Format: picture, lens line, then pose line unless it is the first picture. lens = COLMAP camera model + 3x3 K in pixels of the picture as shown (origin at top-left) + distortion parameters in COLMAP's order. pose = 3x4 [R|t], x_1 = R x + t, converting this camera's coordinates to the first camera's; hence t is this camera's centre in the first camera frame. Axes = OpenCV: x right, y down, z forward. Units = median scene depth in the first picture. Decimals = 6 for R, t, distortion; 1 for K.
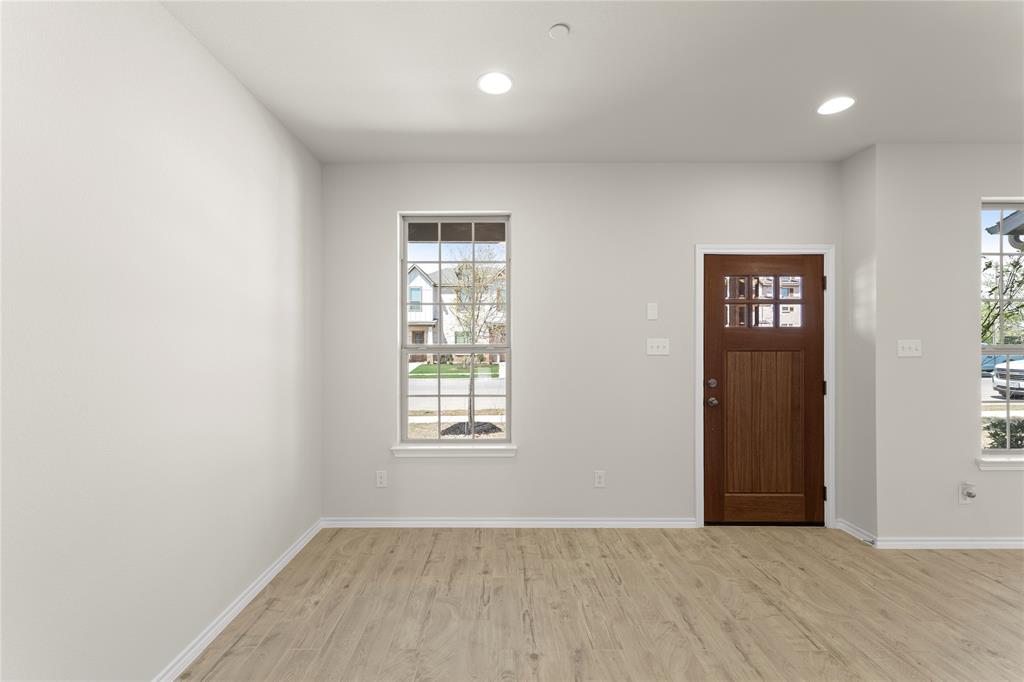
lens RADIAL K [[436.7, 0, 504.7], [0, 436.7, 340.0], [0, 0, 1]] dist [-0.002540, 0.000072]
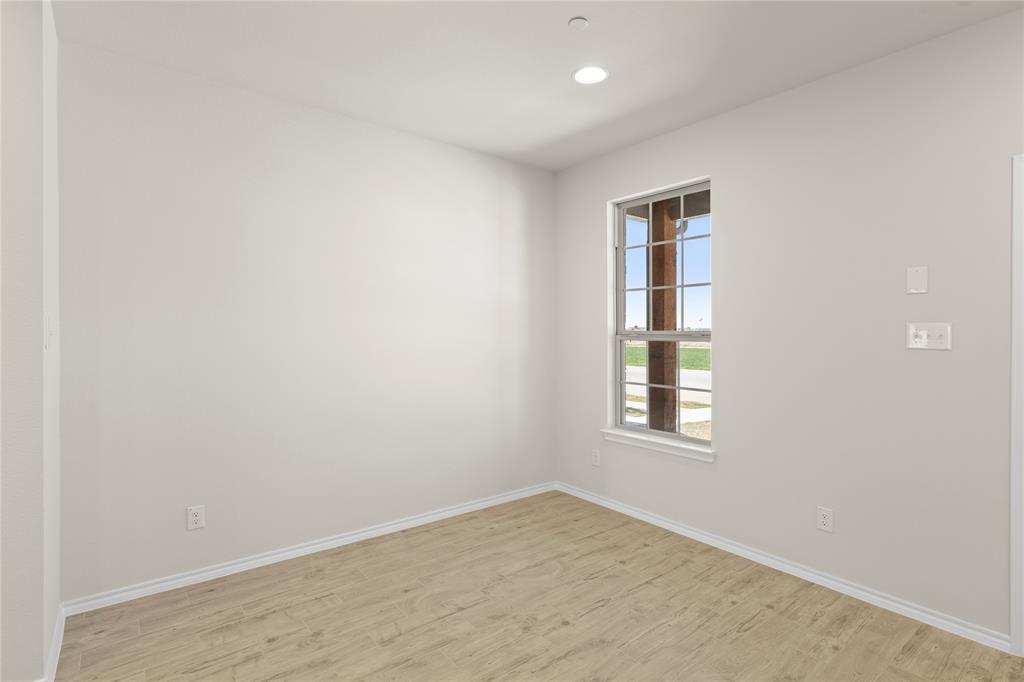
lens RADIAL K [[502.1, 0, 498.5], [0, 502.1, 332.9], [0, 0, 1]] dist [-0.003310, -0.000352]
pose [[0.607273, 0.004927, -0.794478, 0.563968], [0.004914, 0.999938, 0.009957, 0.001713], [0.794478, -0.009950, 0.607211, 0.078576]]
